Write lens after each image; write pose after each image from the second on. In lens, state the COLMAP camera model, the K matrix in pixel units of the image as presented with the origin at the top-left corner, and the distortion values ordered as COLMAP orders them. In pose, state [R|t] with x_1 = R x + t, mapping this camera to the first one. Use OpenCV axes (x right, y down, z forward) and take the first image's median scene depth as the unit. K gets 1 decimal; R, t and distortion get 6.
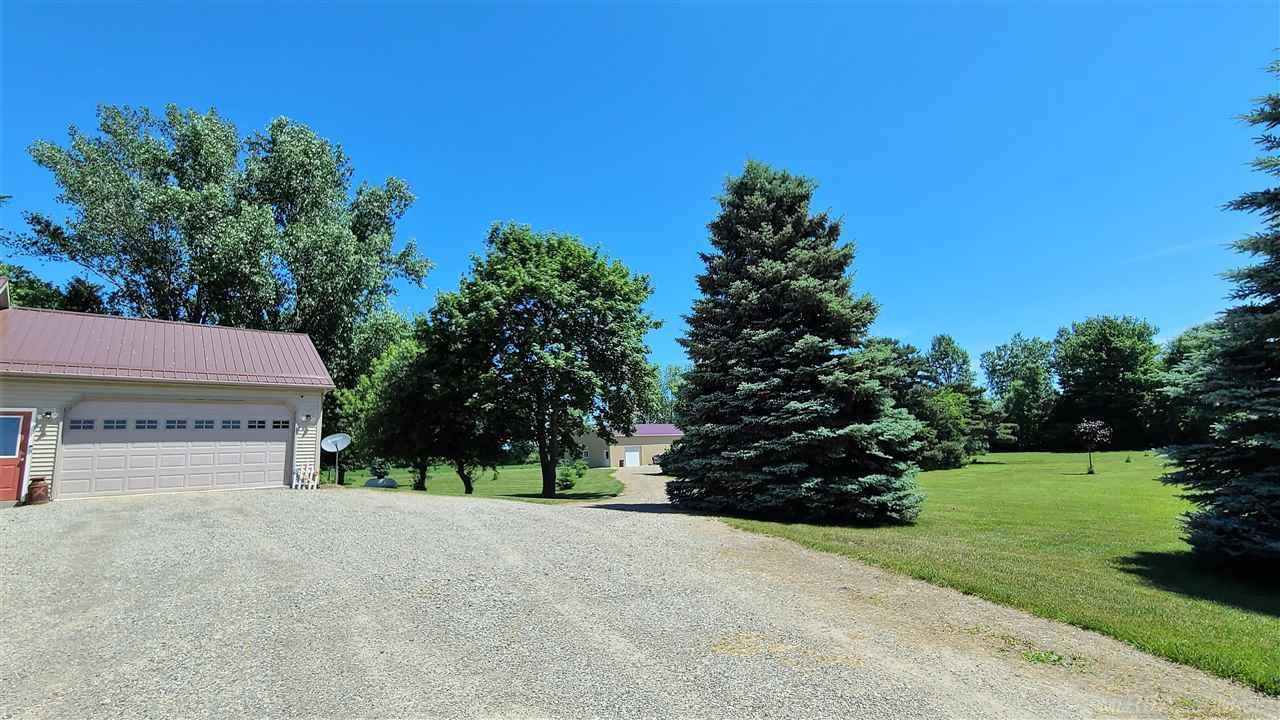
lens RADIAL K [[562.3, 0, 639.7], [0, 562.3, 363.9], [0, 0, 1]] dist [-0.007068, -0.000232]
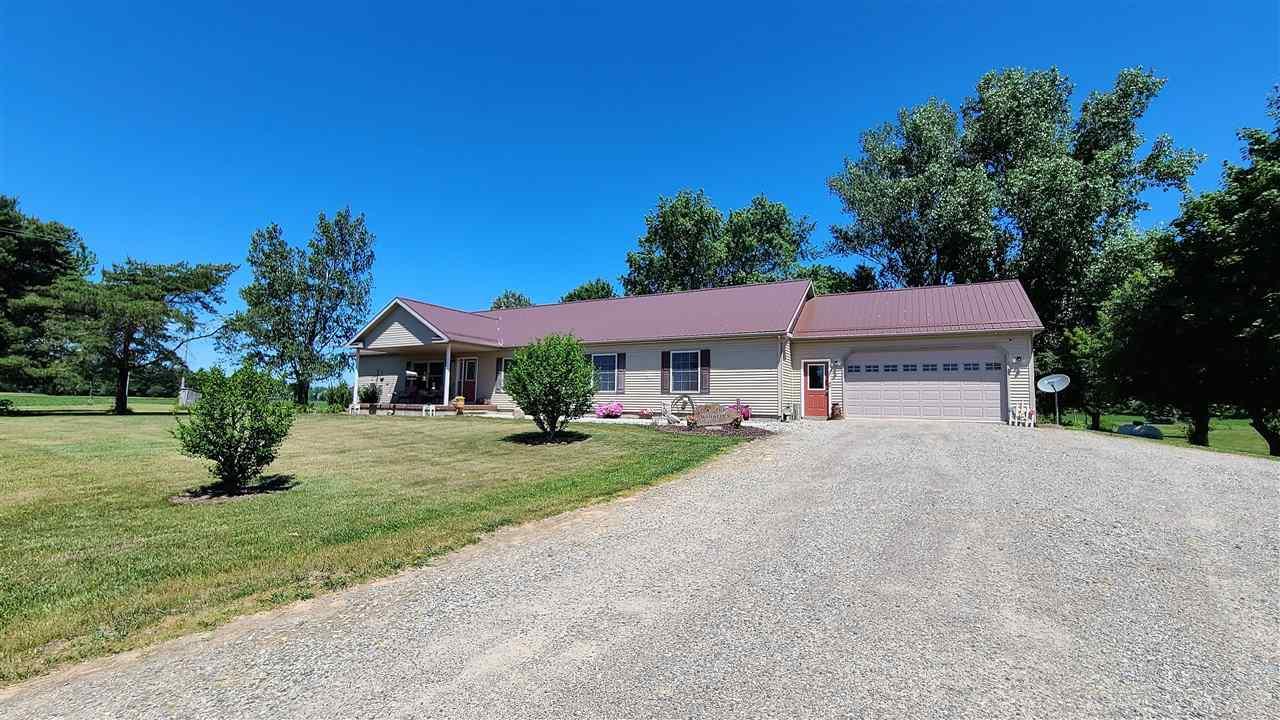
lens RADIAL K [[562.3, 0, 640.9], [0, 562.3, 358.1], [0, 0, 1]] dist [-0.007068, -0.000232]
pose [[0.334943, -0.029433, -0.941779, 0.127575], [0.117340, 0.993034, 0.010697, -0.001156], [0.934904, -0.114091, 0.336063, -0.013739]]
